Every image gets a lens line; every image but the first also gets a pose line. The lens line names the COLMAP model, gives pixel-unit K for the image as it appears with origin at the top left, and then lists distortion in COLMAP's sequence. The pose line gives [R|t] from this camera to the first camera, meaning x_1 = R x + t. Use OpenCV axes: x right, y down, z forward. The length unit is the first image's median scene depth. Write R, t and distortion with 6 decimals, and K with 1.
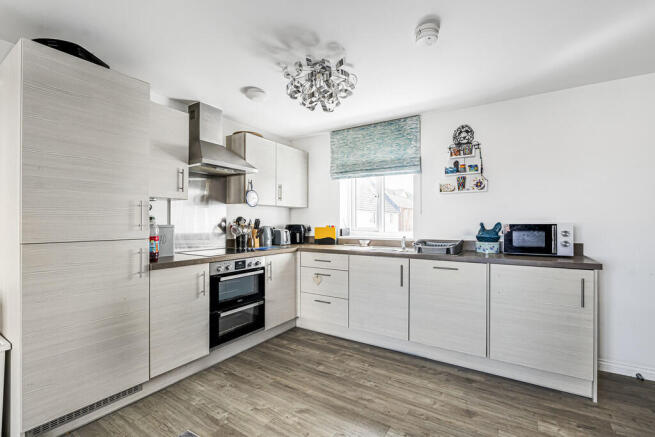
lens RADIAL K [[295.6, 0, 326.7], [0, 295.6, 222.6], [0, 0, 1]] dist [-0.008831, 0.001528]
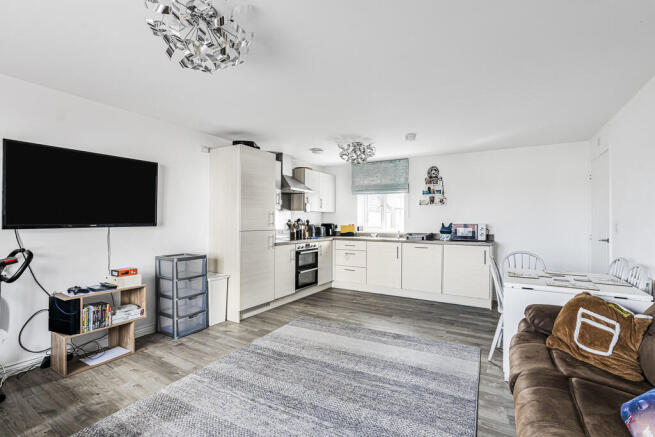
lens RADIAL K [[295.6, 0, 327.8], [0, 295.6, 220.8], [0, 0, 1]] dist [-0.008831, 0.001528]
pose [[0.999538, 0.005294, 0.029914, -0.208371], [-0.005237, 0.999984, -0.001998, -0.005457], [-0.029924, 0.001841, 0.999550, -0.726899]]
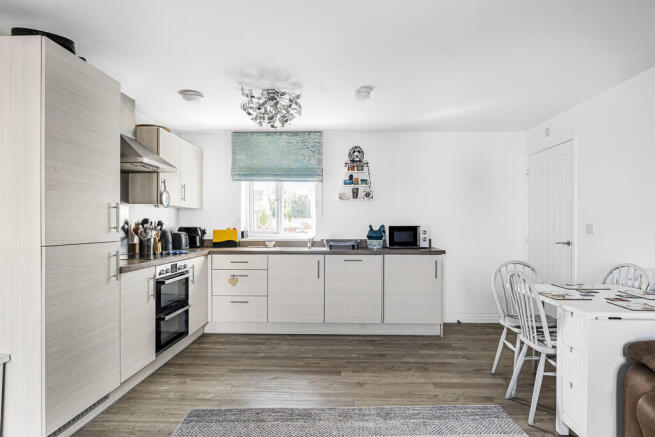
lens RADIAL K [[368.7, 0, 330.2], [0, 368.7, 228.4], [0, 0, 1]] dist [-0.006236, 0.001508]
pose [[0.860168, -0.004676, 0.509989, -0.434419], [-0.000140, 0.999956, 0.009404, 0.000182], [-0.510010, -0.008160, 0.860130, -0.285658]]
